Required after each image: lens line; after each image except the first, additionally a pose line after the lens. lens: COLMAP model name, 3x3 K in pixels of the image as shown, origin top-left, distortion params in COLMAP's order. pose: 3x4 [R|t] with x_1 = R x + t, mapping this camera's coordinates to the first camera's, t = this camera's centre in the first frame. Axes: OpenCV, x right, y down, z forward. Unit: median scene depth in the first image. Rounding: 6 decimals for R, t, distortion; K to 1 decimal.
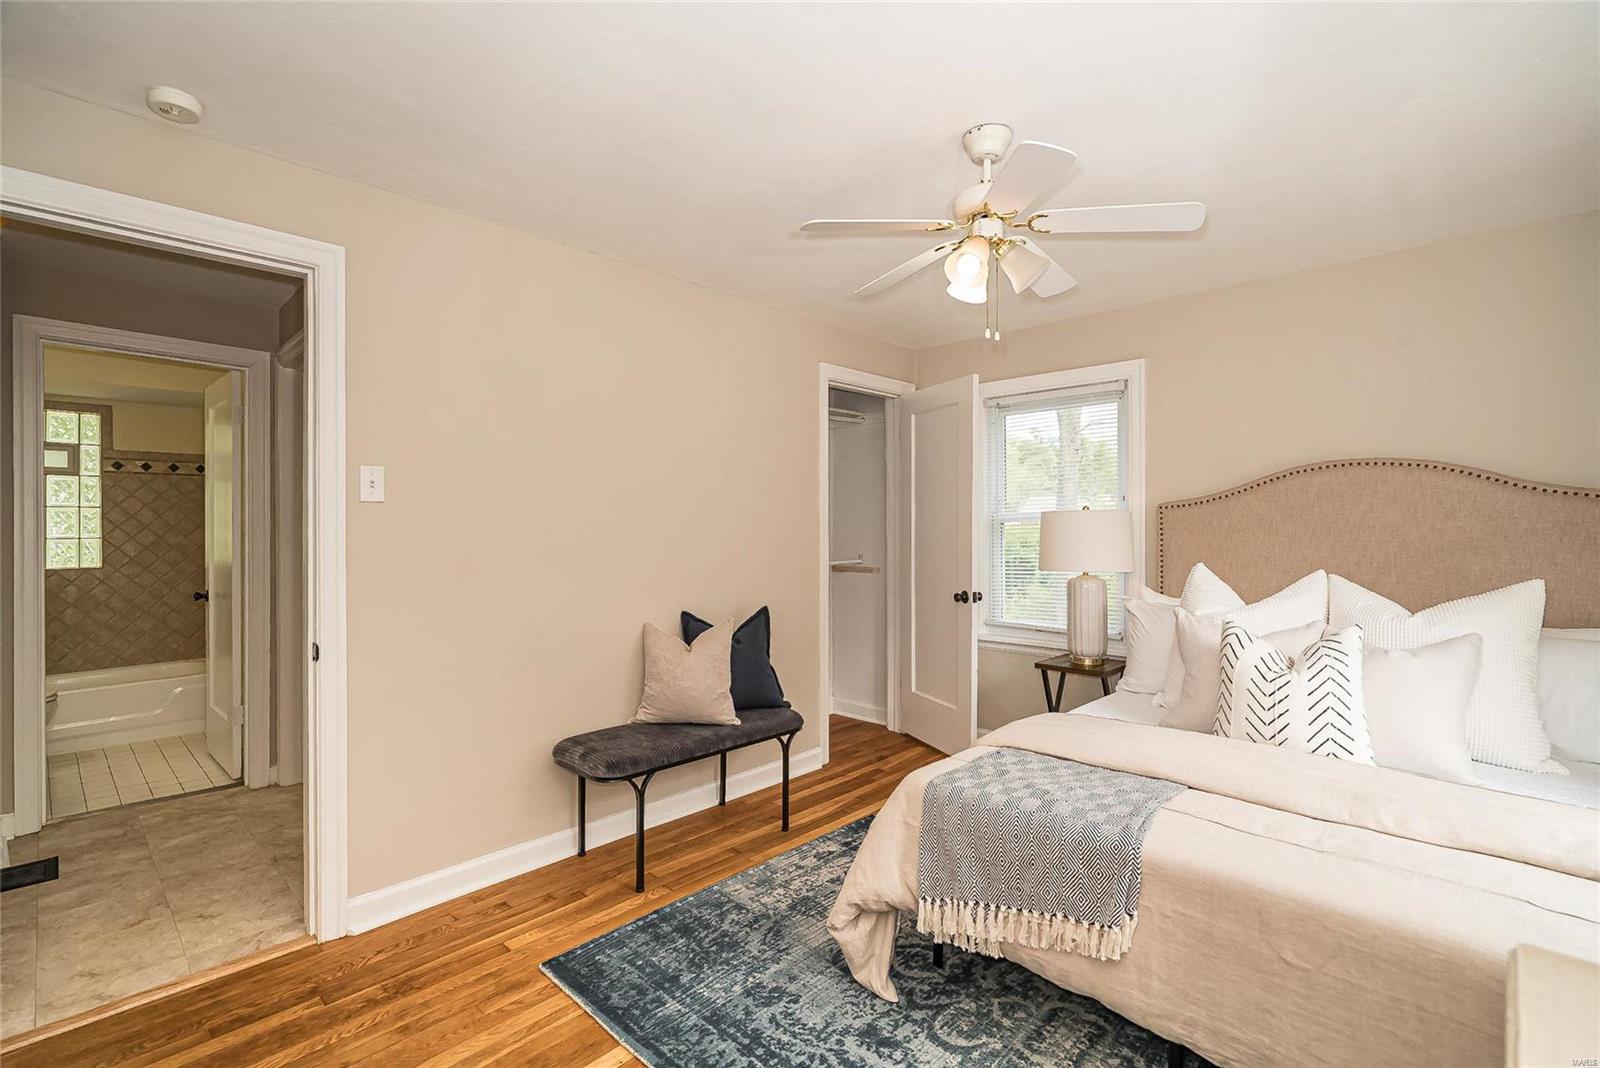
lens RADIAL K [[734.0, 0, 796.7], [0, 734.0, 524.7], [0, 0, 1]] dist [-0.002955, 0.000457]
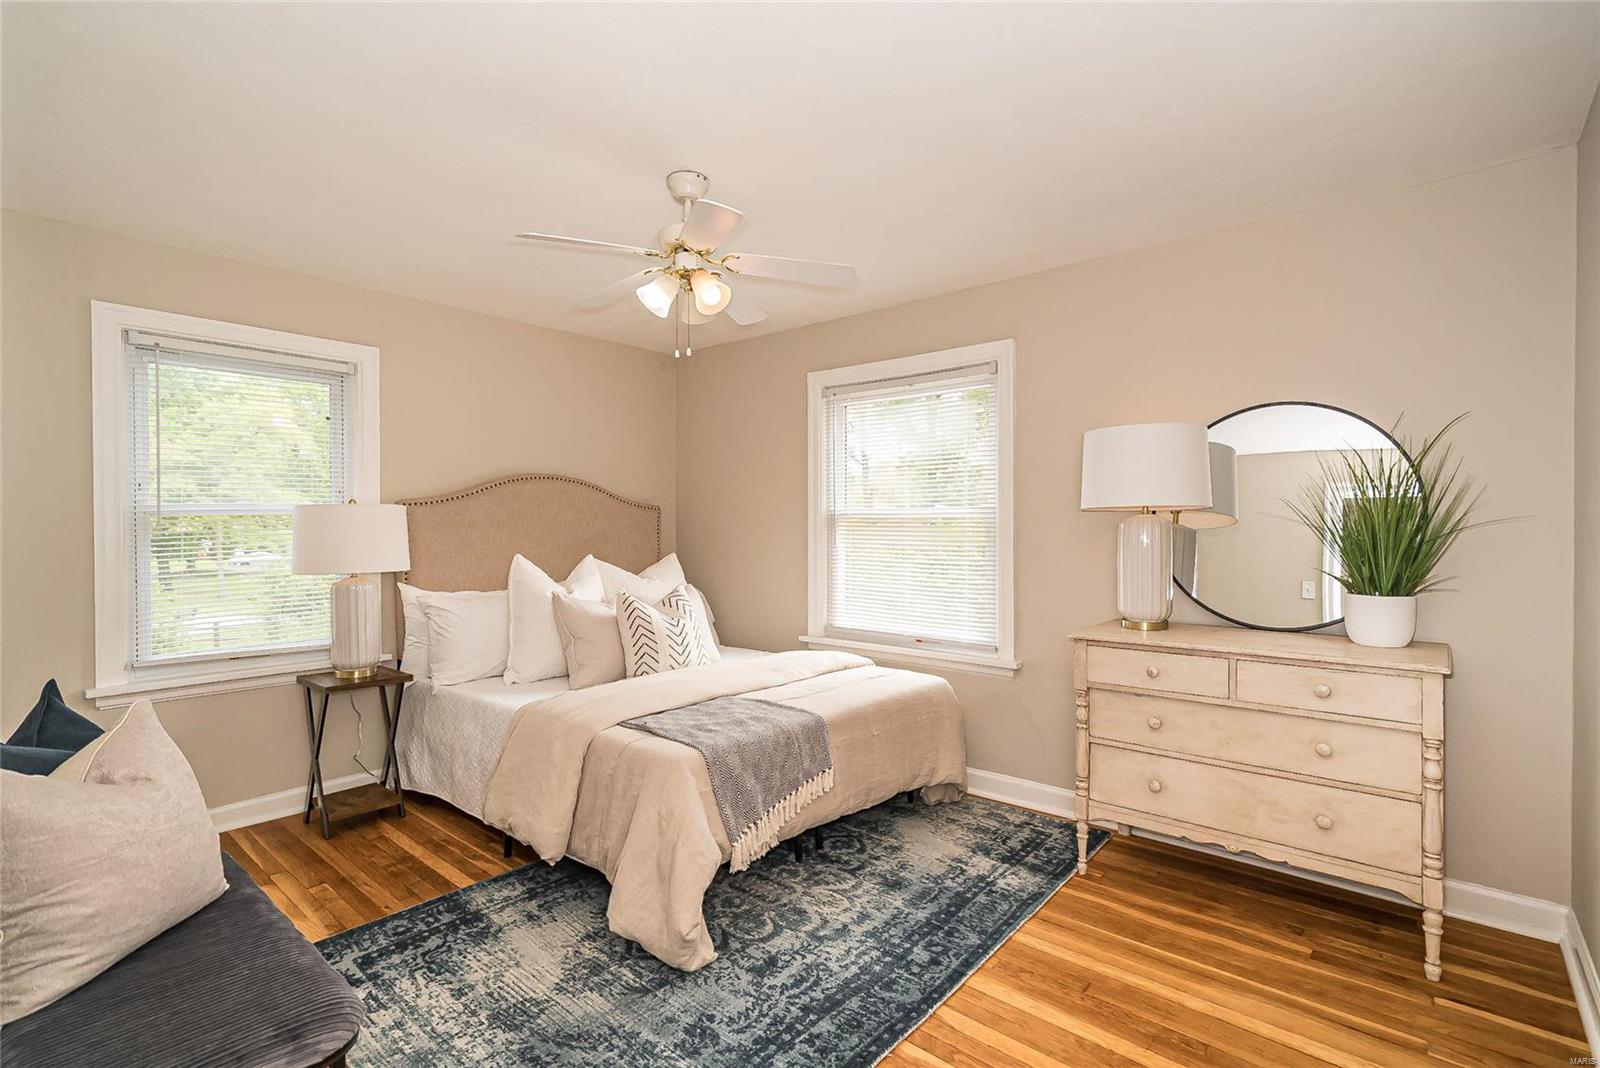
lens RADIAL K [[740.8, 0, 788.7], [0, 740.8, 528.9], [0, 0, 1]] dist [-0.002238, 0.000119]
pose [[-0.052072, 0.000920, 0.998643, -0.778201], [-0.000071, 1.000000, -0.000925, 0.015863], [-0.998643, -0.000119, -0.052072, 0.766235]]
